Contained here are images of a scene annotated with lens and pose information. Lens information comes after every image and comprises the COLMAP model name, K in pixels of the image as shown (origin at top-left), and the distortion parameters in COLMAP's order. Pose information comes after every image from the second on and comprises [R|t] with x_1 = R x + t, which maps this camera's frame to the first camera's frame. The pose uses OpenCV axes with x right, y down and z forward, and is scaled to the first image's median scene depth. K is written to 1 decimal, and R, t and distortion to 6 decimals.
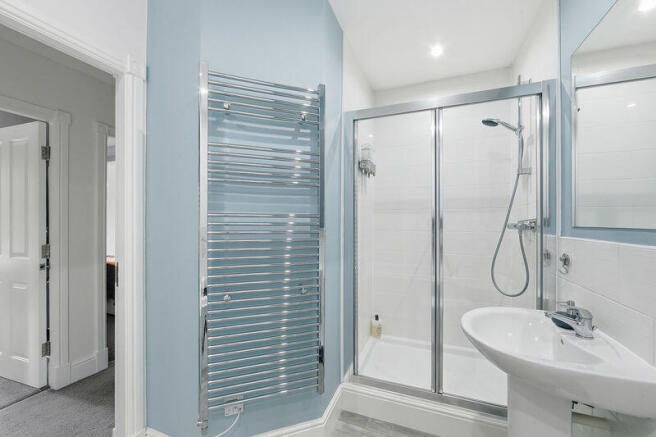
lens RADIAL K [[268.9, 0, 328.0], [0, 268.9, 217.2], [0, 0, 1]] dist [-0.000591, 0.000045]
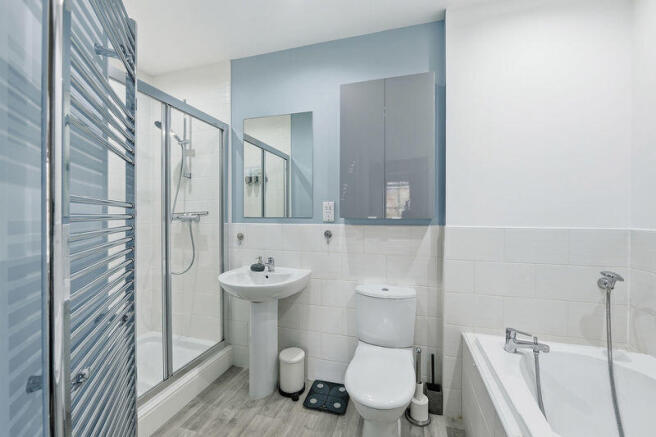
lens RADIAL K [[268.9, 0, 328.0], [0, 268.9, 217.2], [0, 0, 1]] dist [-0.000591, 0.000045]
pose [[-0.083638, -0.011751, 0.996427, -0.777718], [-0.012364, 0.999866, 0.010754, 0.008731], [-0.996420, -0.011420, -0.083772, 0.537877]]
